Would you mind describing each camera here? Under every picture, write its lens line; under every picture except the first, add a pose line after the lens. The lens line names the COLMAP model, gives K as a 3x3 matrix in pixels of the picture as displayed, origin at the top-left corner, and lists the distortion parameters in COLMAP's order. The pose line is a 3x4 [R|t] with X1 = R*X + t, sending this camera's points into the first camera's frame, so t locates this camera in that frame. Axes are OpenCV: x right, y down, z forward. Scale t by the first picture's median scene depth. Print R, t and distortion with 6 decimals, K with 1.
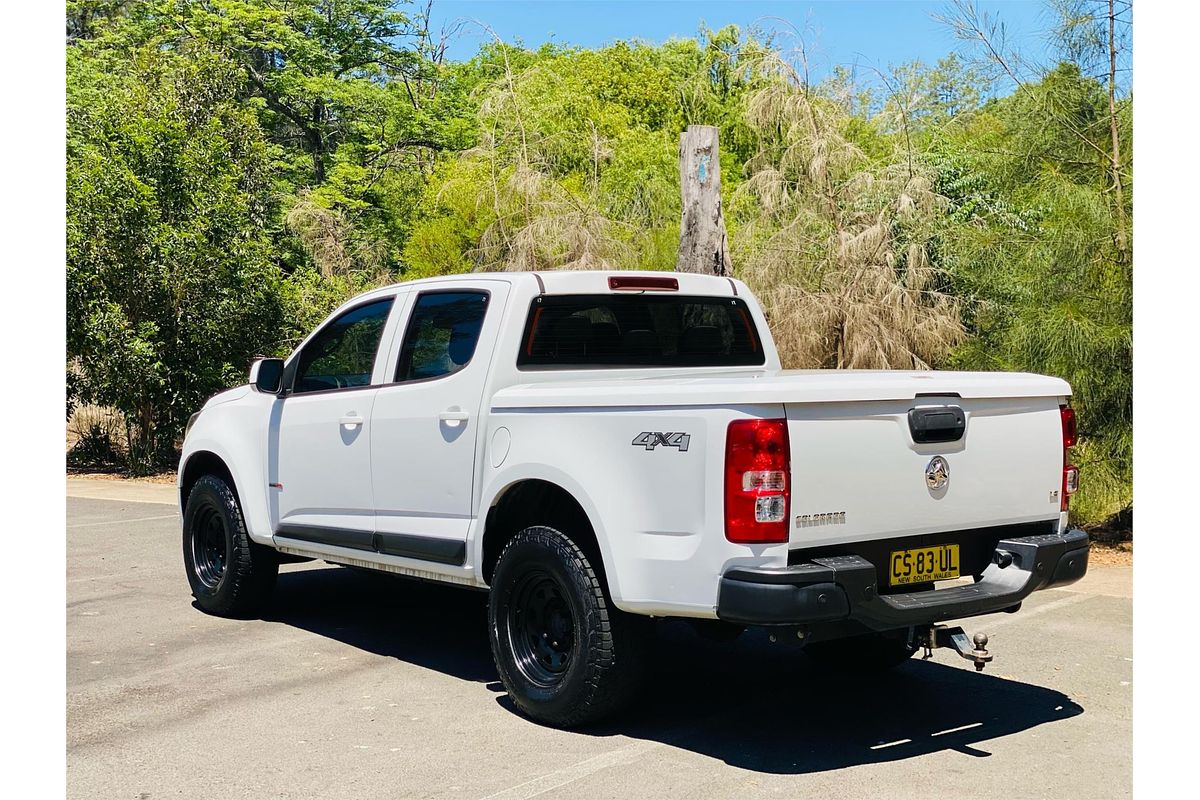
lens RADIAL K [[1588.1, 0, 600.0], [0, 1588.1, 400.0], [0, 0, 1]] dist [0.117659, -0.028019]
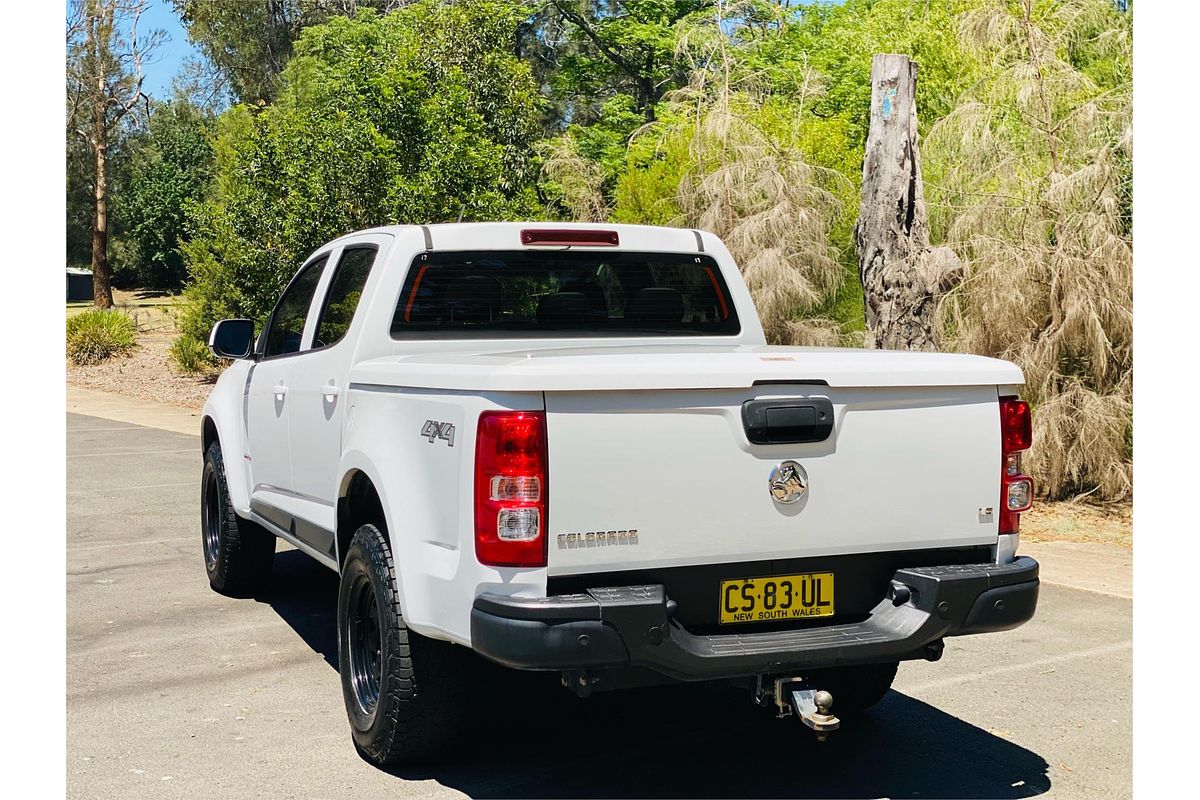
lens RADIAL K [[1588.1, 0, 600.0], [0, 1588.1, 400.0], [0, 0, 1]] dist [0.117659, -0.028019]
pose [[0.967043, 0.024210, -0.253458, 0.310050], [-0.016287, 0.999312, 0.033312, -0.018479], [0.254090, -0.028086, 0.966773, 0.220378]]
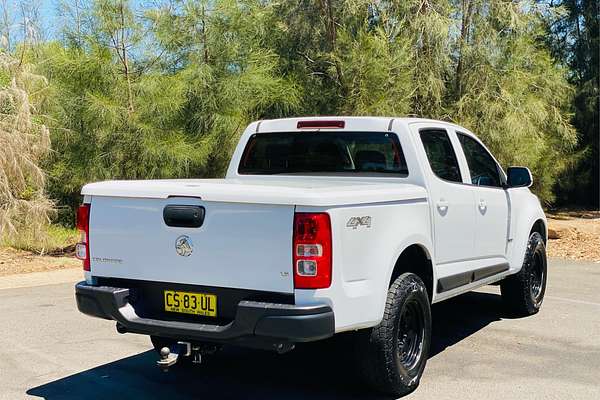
lens RADIAL K [[894.5, 0, 300.0], [0, 894.5, 200.0], [0, 0, 1]] dist [0.110266, -0.023162]
pose [[0.405050, 0.057485, -0.912485, 1.041614], [-0.039979, 0.998180, 0.045137, -0.043723], [0.913420, 0.018198, 0.406612, 0.722916]]
